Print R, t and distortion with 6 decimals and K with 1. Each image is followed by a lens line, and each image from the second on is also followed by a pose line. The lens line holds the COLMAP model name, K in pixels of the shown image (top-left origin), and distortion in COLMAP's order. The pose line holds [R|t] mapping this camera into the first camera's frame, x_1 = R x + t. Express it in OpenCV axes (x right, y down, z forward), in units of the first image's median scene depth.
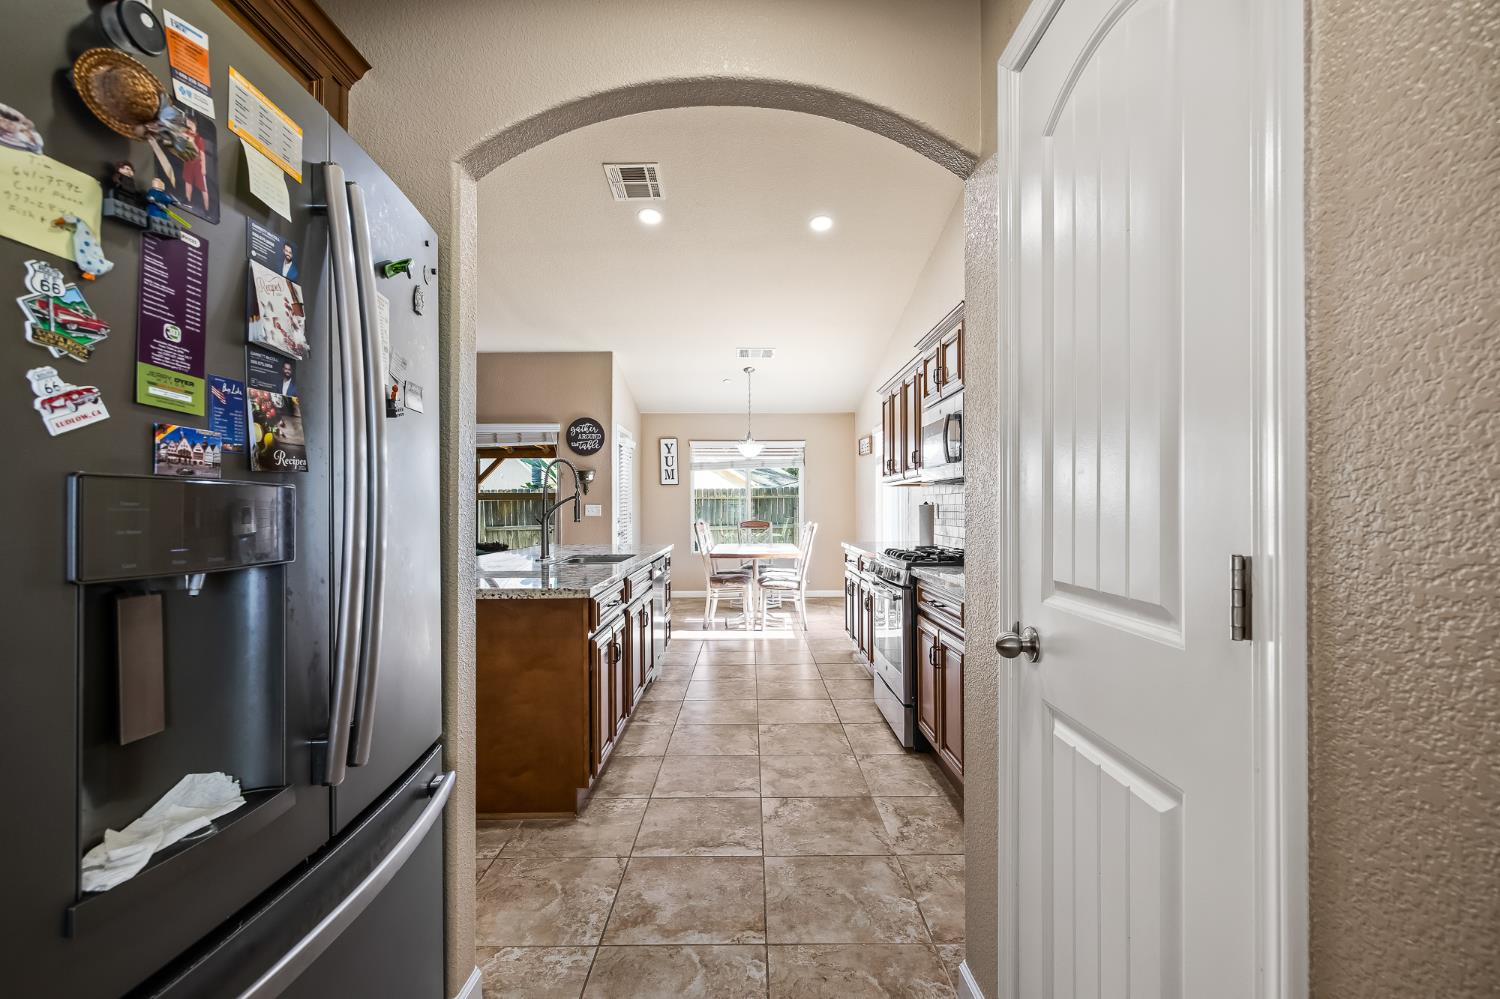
lens RADIAL K [[657.2, 0, 750.4], [0, 657.2, 503.9], [0, 0, 1]] dist [0.000079, 0.000082]
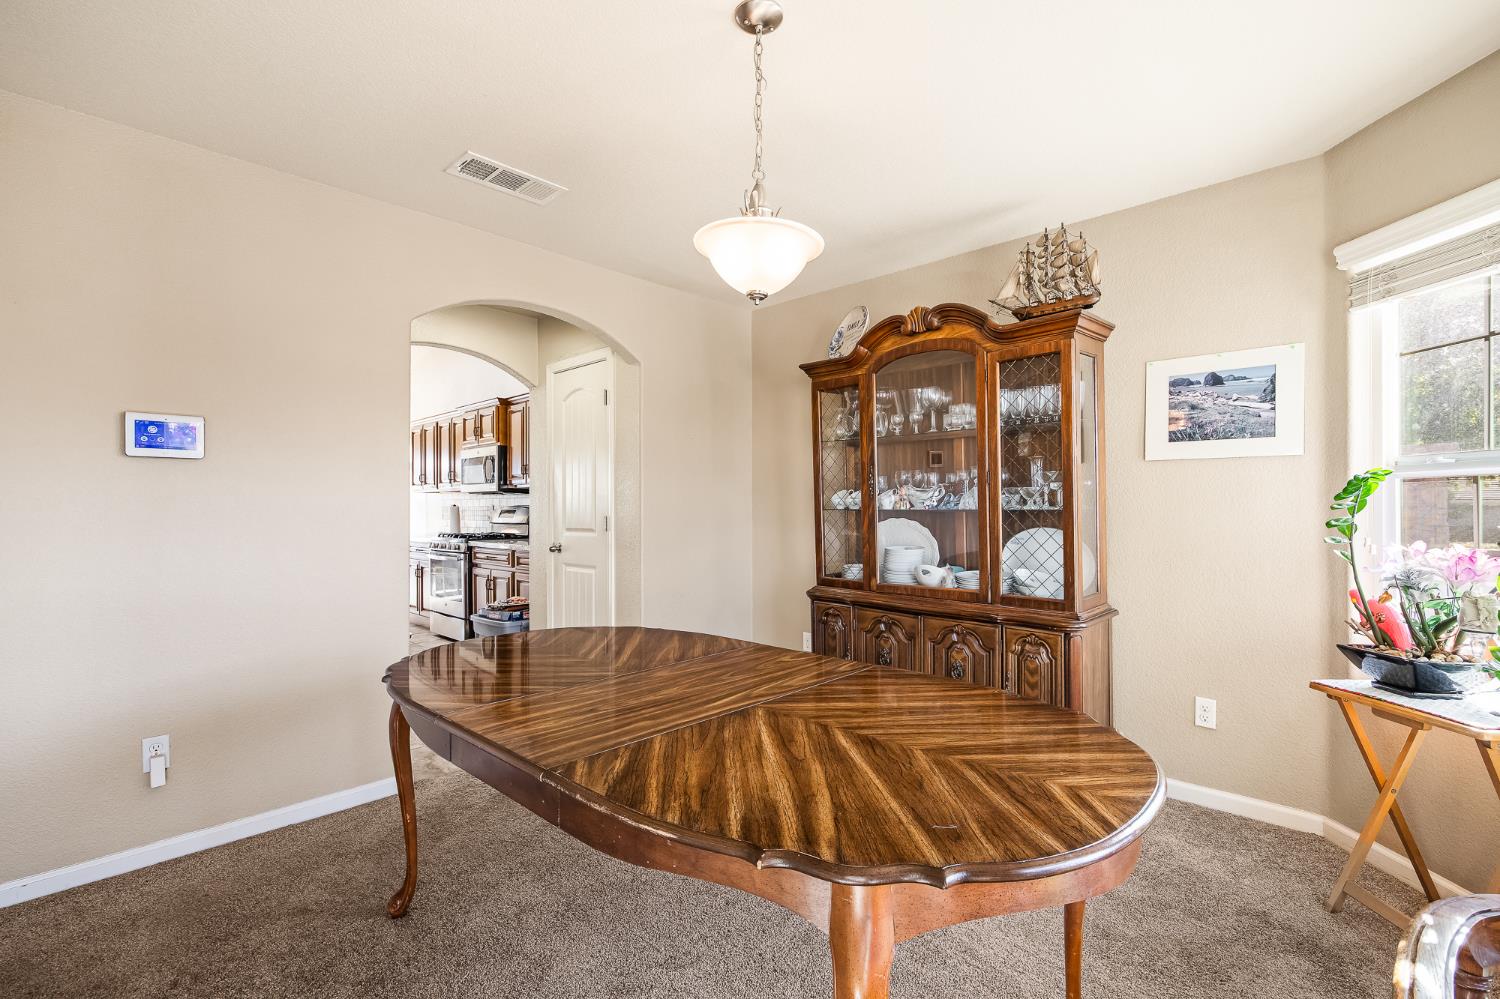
lens RADIAL K [[691.6, 0, 749.1], [0, 691.6, 504.3], [0, 0, 1]] dist [-0.000152, 0.000590]
pose [[0.701411, 0.002982, 0.712750, -0.392636], [-0.001010, 0.999994, -0.003190, 0.000910], [-0.712756, 0.001517, 0.701410, -0.603779]]
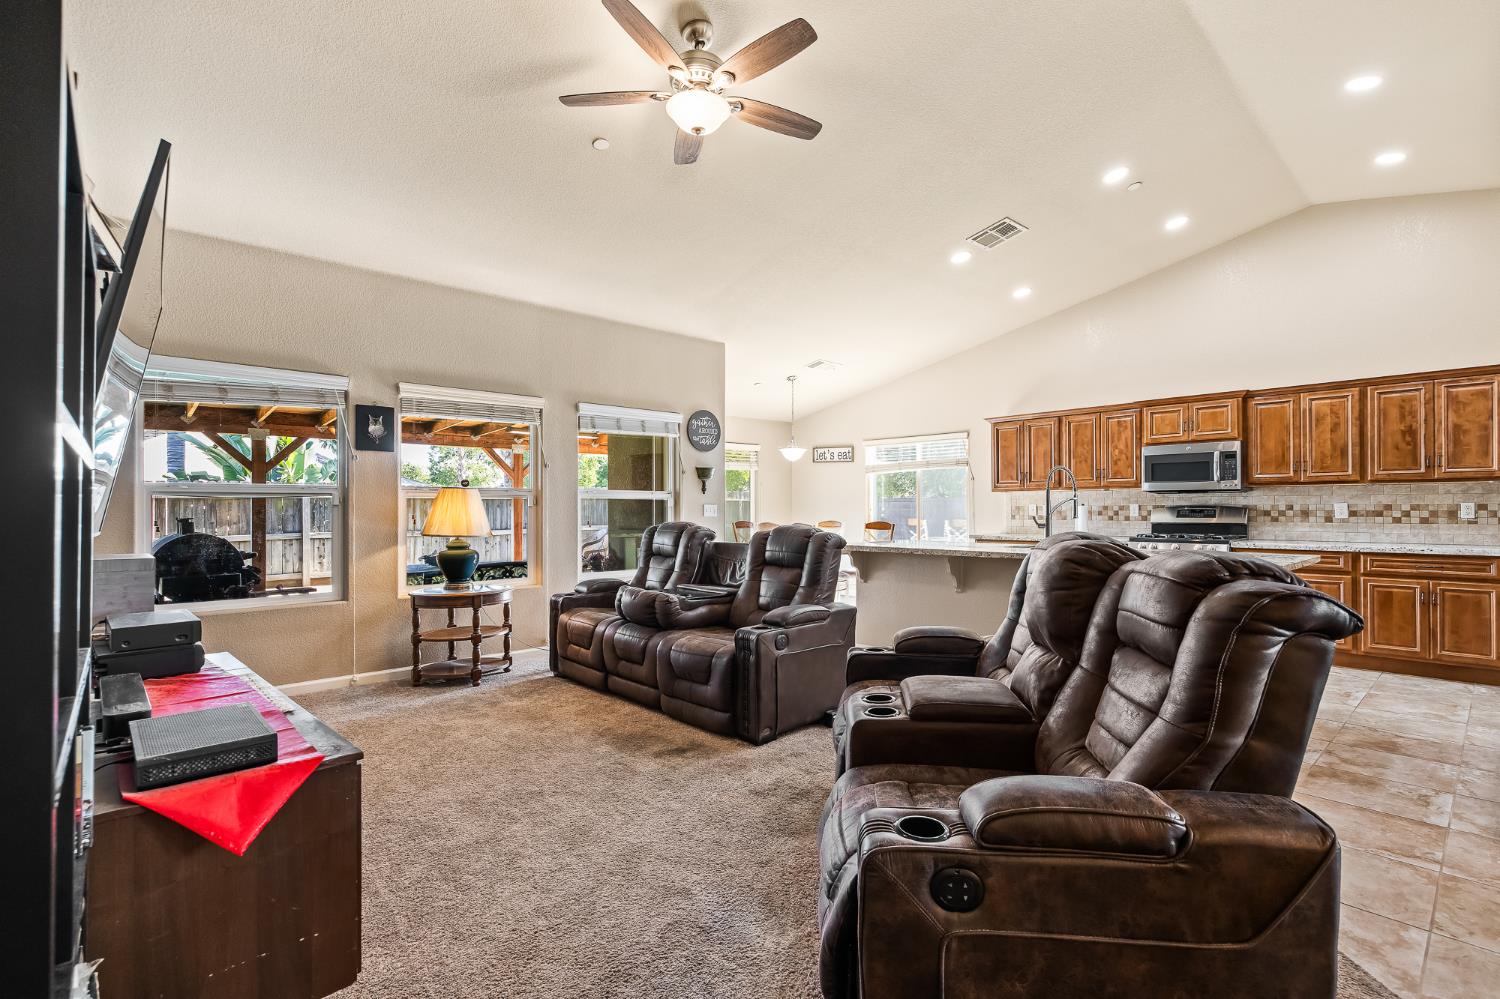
lens RADIAL K [[691.6, 0, 749.1], [0, 691.6, 504.3], [0, 0, 1]] dist [-0.000152, 0.000590]
pose [[0.741752, 0.006327, 0.670645, -1.305663], [-0.004114, 0.999980, -0.004884, 0.008409], [-0.670662, 0.000864, 0.741763, 0.359920]]
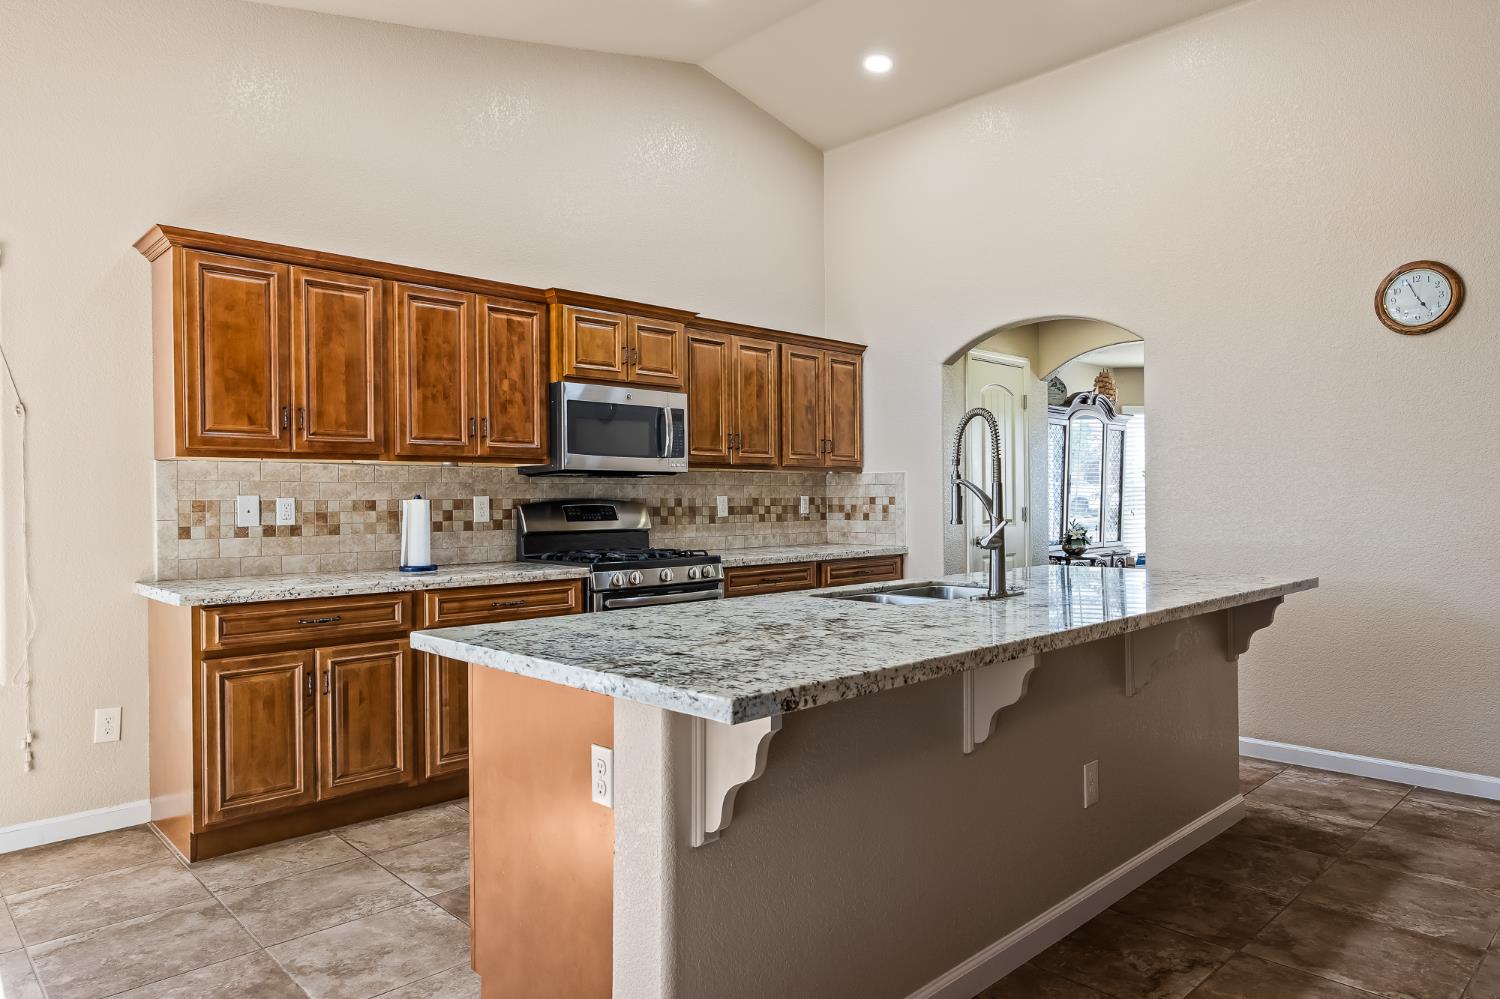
lens RADIAL K [[951.8, 0, 755.3], [0, 951.8, 503.7], [0, 0, 1]] dist [0.003808, 0.000683]
pose [[-0.693932, 0.004435, 0.720027, -0.606192], [0.005017, 0.999987, -0.001324, 0.007747], [-0.720023, 0.002694, -0.693945, 1.396357]]
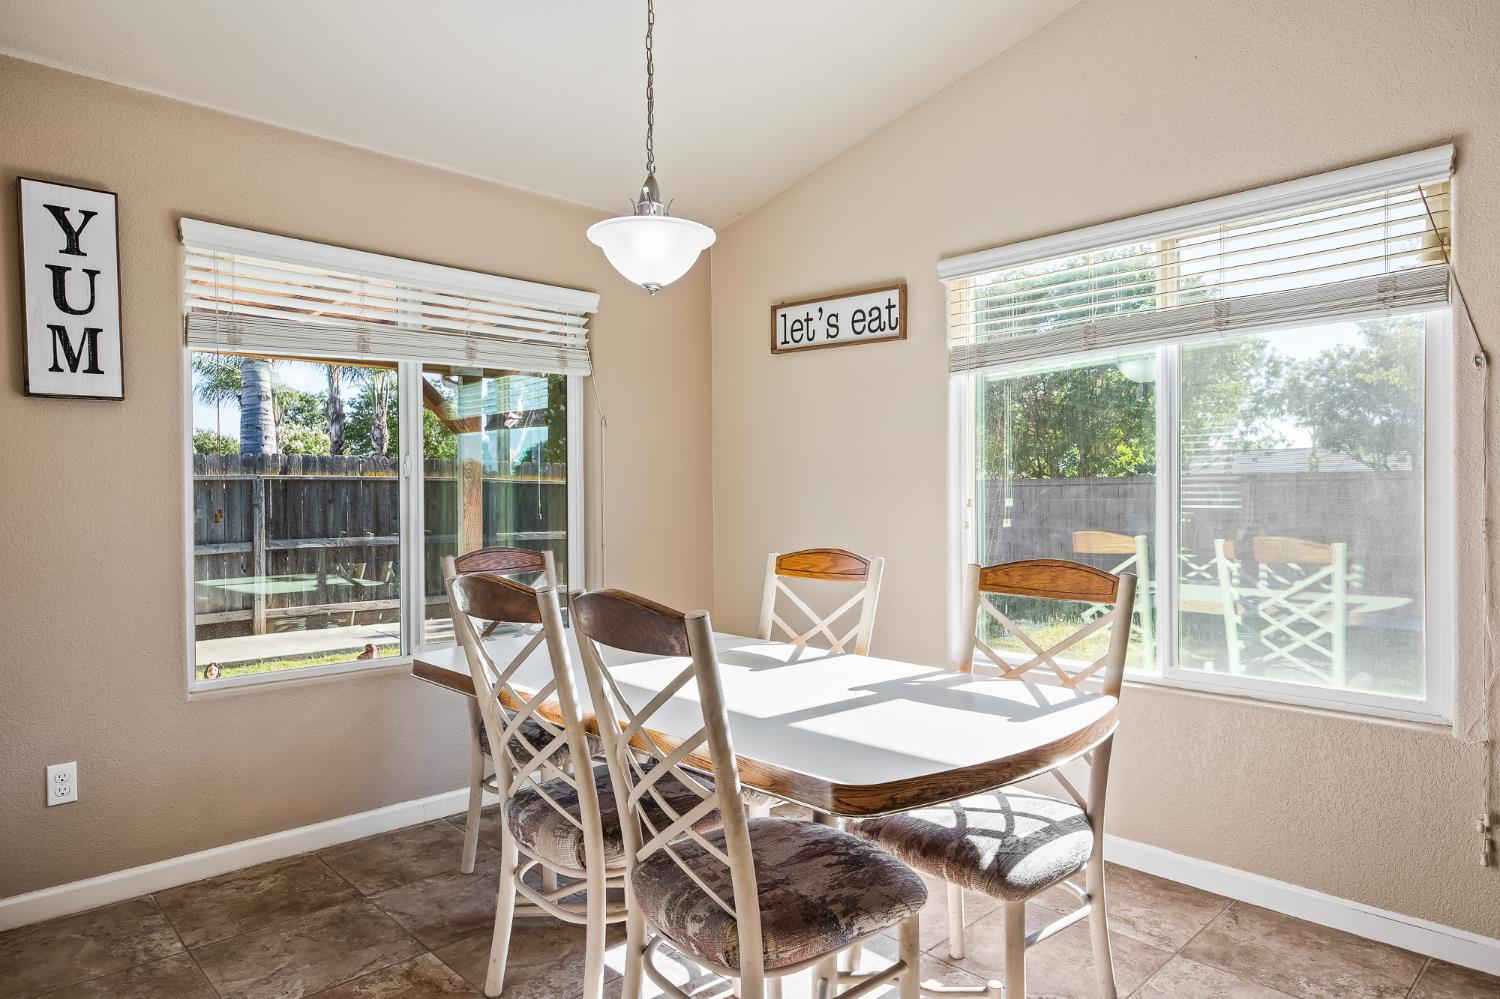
lens RADIAL K [[899.2, 0, 752.5], [0, 899.2, 503.0], [0, 0, 1]] dist [-0.000554, 0.000500]
pose [[0.725590, -0.003547, 0.688118, -0.319467], [-0.000403, 0.999984, 0.005579, 0.008082], [-0.688127, -0.004325, 0.725577, 1.210493]]
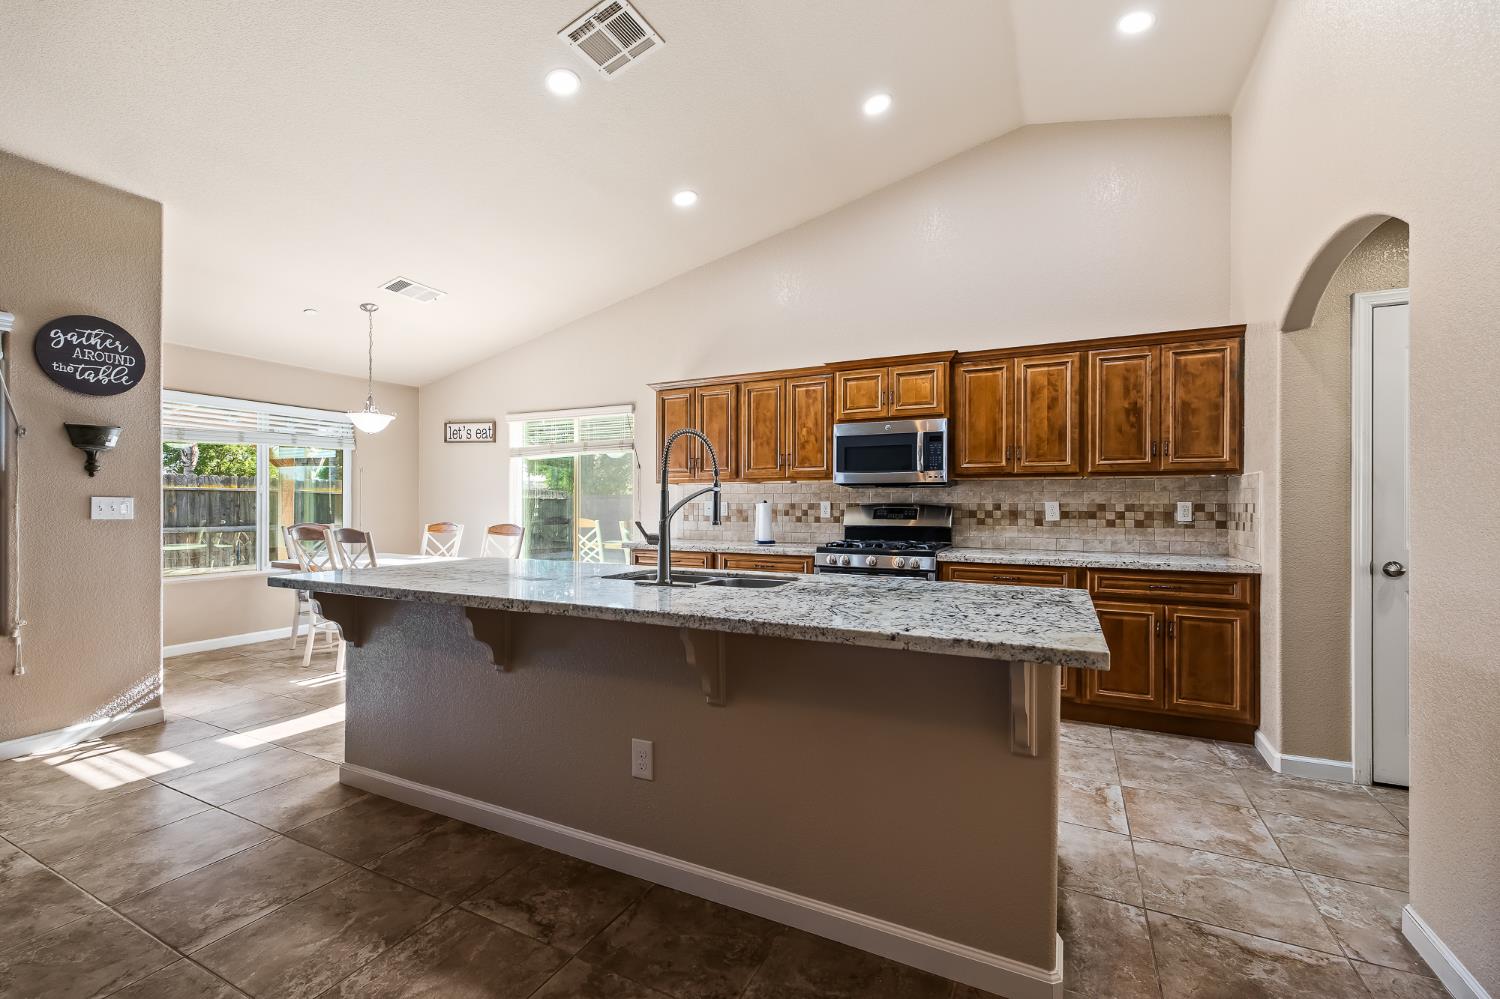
lens RADIAL K [[633.4, 0, 752.0], [0, 633.4, 505.2], [0, 0, 1]] dist [0.002129, 0.000228]
pose [[0.449315, 0.004346, 0.893363, -0.686136], [-0.008764, 0.999961, -0.000456, 0.005056], [-0.893330, -0.007624, 0.449336, 0.544467]]
